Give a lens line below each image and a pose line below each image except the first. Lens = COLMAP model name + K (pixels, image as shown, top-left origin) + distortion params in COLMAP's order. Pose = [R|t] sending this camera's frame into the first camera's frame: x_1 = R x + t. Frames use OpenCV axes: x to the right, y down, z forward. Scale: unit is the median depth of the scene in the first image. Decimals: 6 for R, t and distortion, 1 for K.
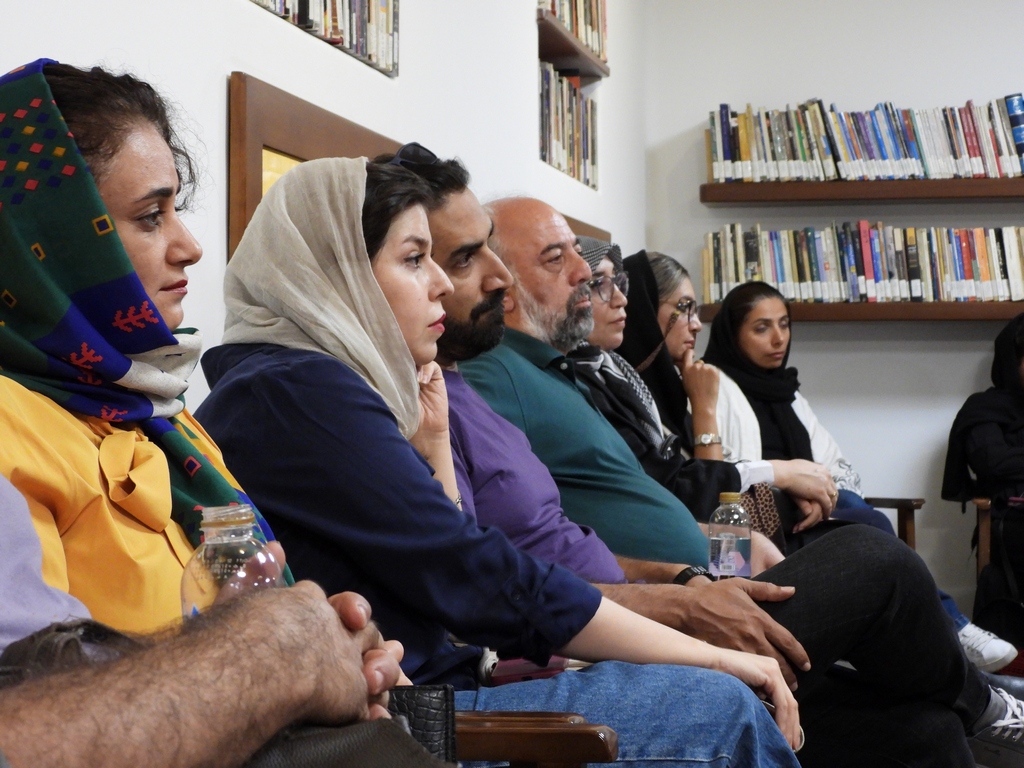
lens RADIAL K [[2524.0, 0, 512.0], [0, 2524.0, 384.0], [0, 0, 1]] dist [0.003862, -0.218870]
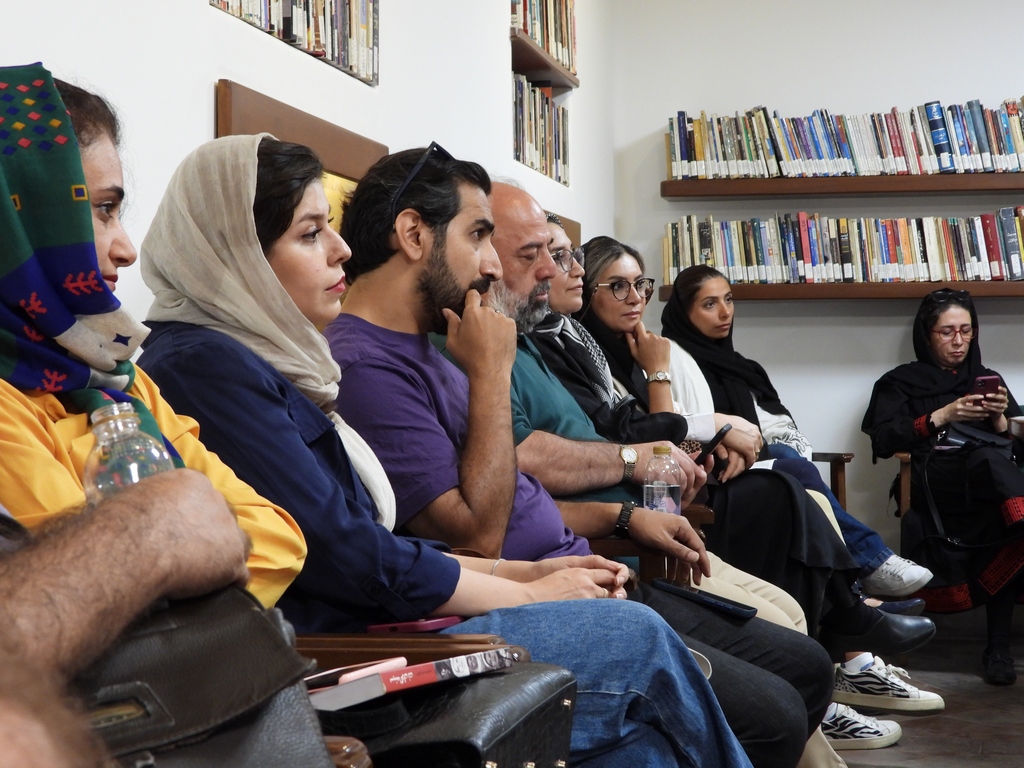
lens RADIAL K [[2152.6, 0, 512.0], [0, 2152.6, 384.0], [0, 0, 1]] dist [-0.012319, -0.092262]
pose [[0.999982, -0.003170, -0.005182, 0.011882], [0.003241, 0.999902, 0.013648, -0.000233], [0.005138, -0.013664, 0.999893, 0.017447]]
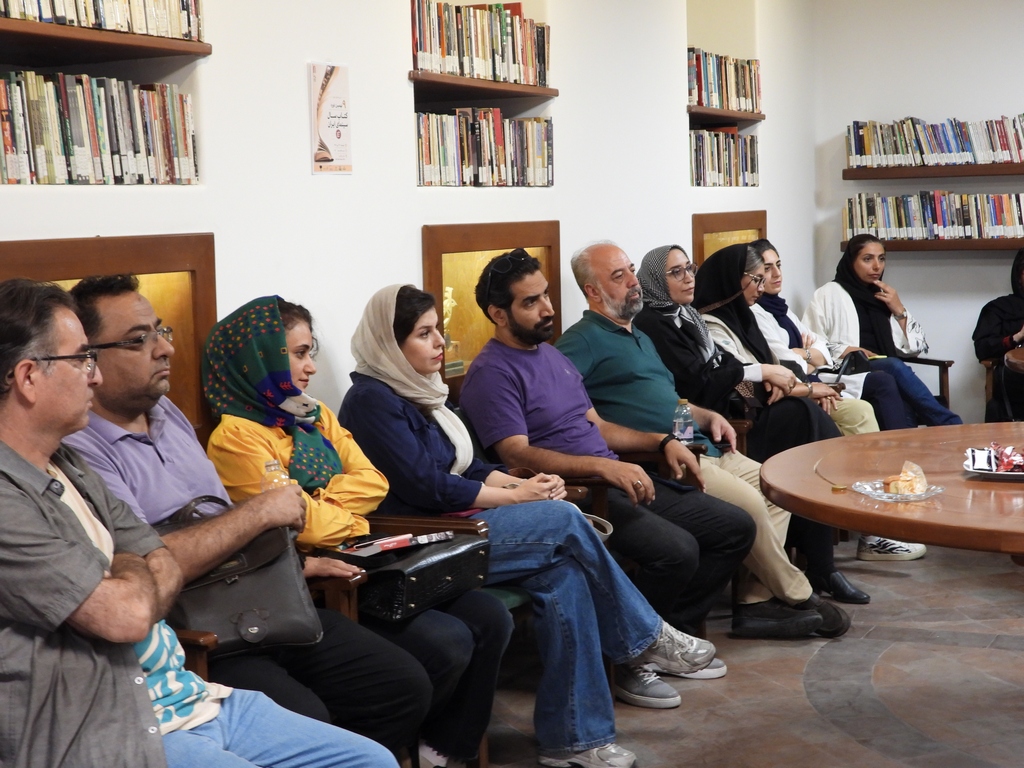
lens RADIAL K [[1772.2, 0, 512.0], [0, 1772.2, 384.0], [0, 0, 1]] dist [0.116070, -0.007583]
pose [[0.970700, -0.000864, -0.240295, 0.152053], [0.024651, 0.995076, 0.096002, -0.058307], [0.239028, -0.099113, 0.965941, -0.225340]]
